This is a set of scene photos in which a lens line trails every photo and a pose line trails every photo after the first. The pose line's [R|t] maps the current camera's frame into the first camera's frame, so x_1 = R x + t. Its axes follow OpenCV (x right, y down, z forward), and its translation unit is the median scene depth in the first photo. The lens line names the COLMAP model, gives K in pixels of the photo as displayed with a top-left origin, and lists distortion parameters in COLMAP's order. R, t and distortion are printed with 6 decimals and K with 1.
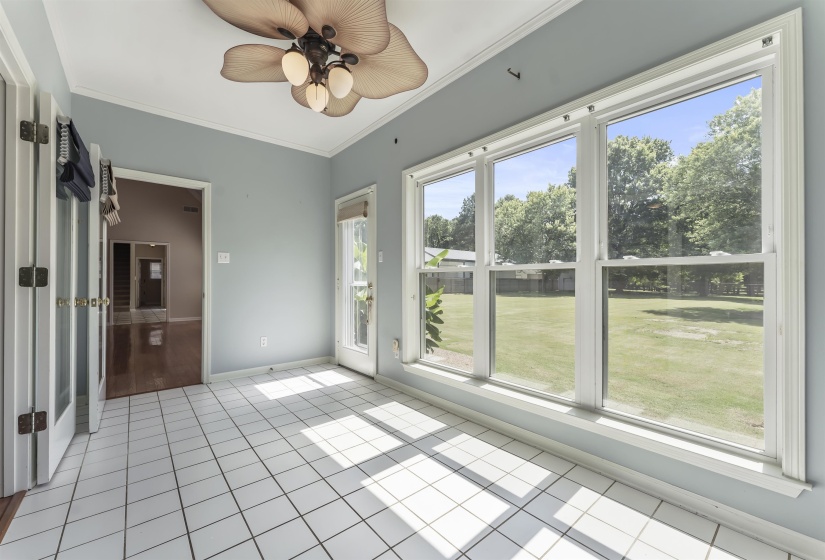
lens RADIAL K [[331.3, 0, 405.5], [0, 331.3, 280.1], [0, 0, 1]] dist [0.001425, -0.000120]
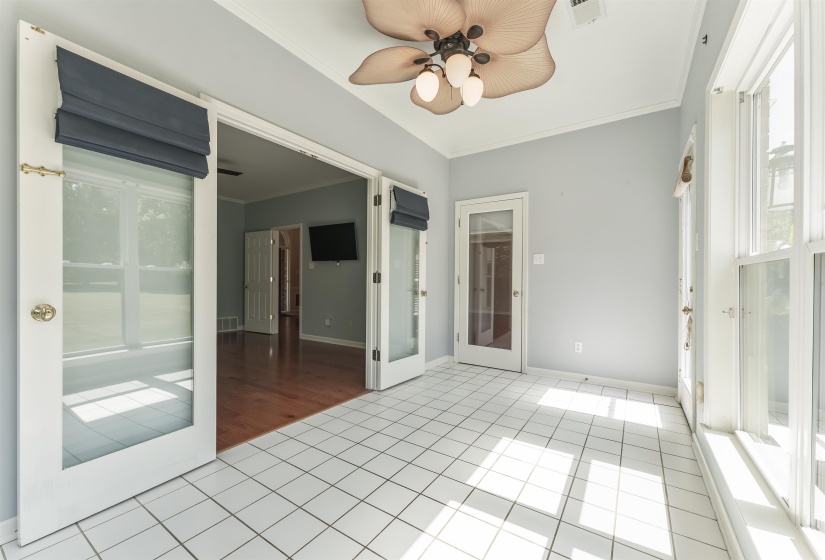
lens RADIAL K [[331.3, 0, 409.1], [0, 331.3, 278.2], [0, 0, 1]] dist [0.001425, -0.000120]
pose [[0.287379, -0.007104, -0.957791, 0.496167], [-0.005056, 0.999947, -0.008934, 0.008279], [0.957804, 0.007410, 0.287328, 0.440662]]
